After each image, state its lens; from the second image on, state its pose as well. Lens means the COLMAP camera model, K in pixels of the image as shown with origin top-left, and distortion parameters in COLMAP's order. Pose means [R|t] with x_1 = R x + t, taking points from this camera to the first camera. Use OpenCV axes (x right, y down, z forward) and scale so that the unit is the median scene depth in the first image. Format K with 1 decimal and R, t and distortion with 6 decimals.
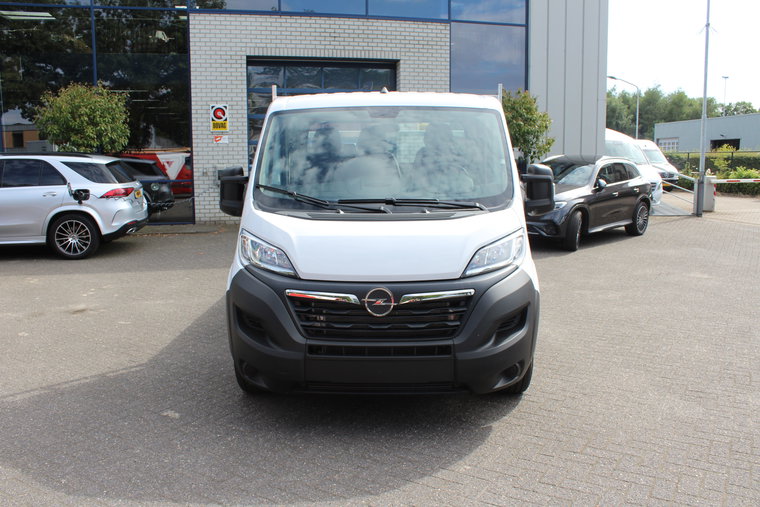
lens RADIAL K [[654.7, 0, 380.0], [0, 654.7, 253.5], [0, 0, 1]] dist [-0.124184, 0.002566]
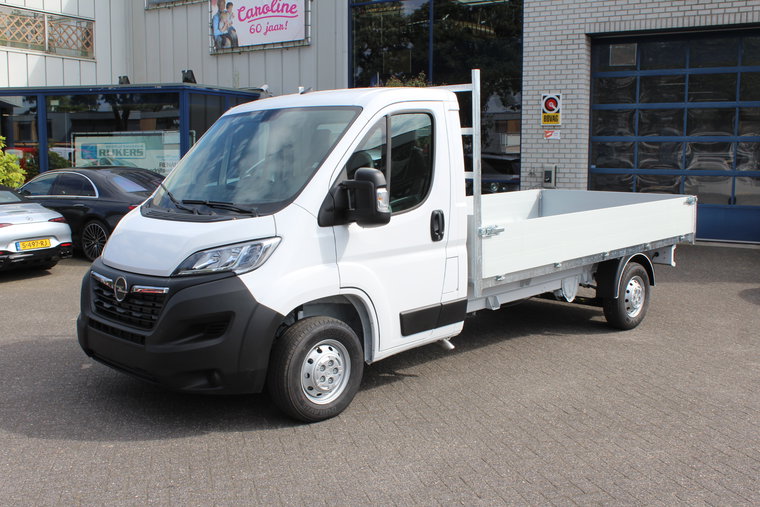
lens RADIAL K [[821.5, 0, 380.0], [0, 821.5, 253.5], [0, 0, 1]] dist [-0.091433, 0.002938]
pose [[0.707736, 0.086326, -0.701183, 0.372104], [-0.103705, 0.994450, 0.017758, -0.016731], [0.698824, 0.060148, 0.712760, 0.087231]]
